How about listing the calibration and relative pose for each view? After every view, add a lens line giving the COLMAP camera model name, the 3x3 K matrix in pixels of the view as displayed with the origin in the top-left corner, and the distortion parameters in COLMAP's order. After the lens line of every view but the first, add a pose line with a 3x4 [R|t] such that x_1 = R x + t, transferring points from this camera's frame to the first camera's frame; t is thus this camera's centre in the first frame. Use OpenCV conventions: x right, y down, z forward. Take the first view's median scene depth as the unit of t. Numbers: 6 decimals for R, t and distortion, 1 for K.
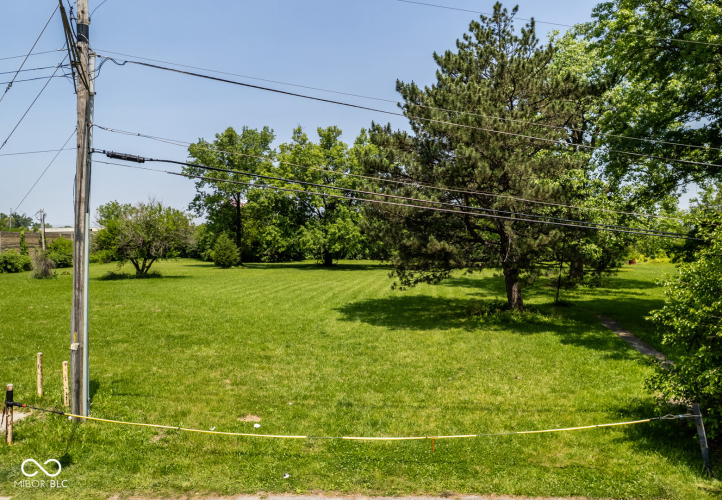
lens RADIAL K [[549.6, 0, 361.0], [0, 549.6, 269.9], [0, 0, 1]] dist [-0.054990, -0.001865]
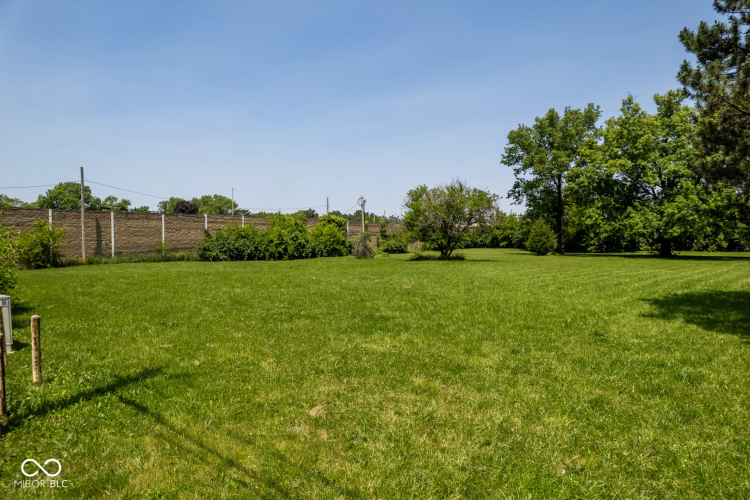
lens RADIAL K [[491.7, 0, 374.2], [0, 491.7, 256.9], [0, 0, 1]] dist [-0.082250, 0.078656]
pose [[0.811068, 0.017736, -0.584682, 0.011116], [-0.028098, 0.999568, -0.008656, 0.014633], [0.584276, 0.023449, 0.811216, 0.147192]]
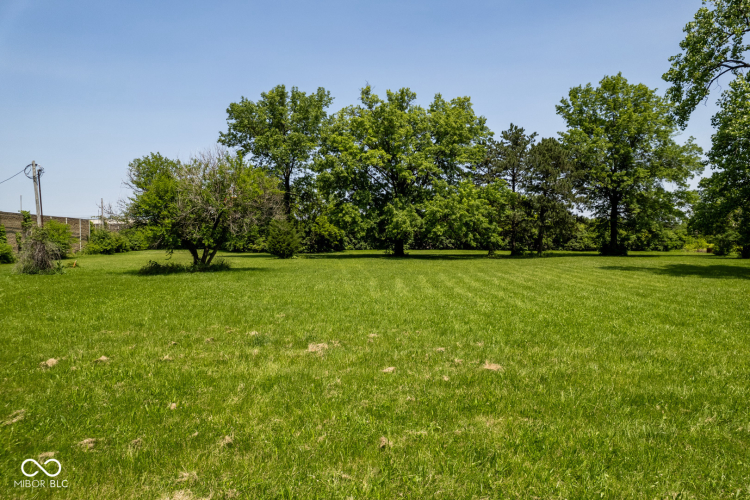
lens RADIAL K [[486.9, 0, 380.9], [0, 486.9, 249.5], [0, 0, 1]] dist [-0.075559, 0.070488]
pose [[0.992380, -0.004983, 0.123117, -0.194389], [0.008671, 0.999529, -0.029438, 0.005475], [-0.122912, 0.030281, 0.991955, 0.299954]]
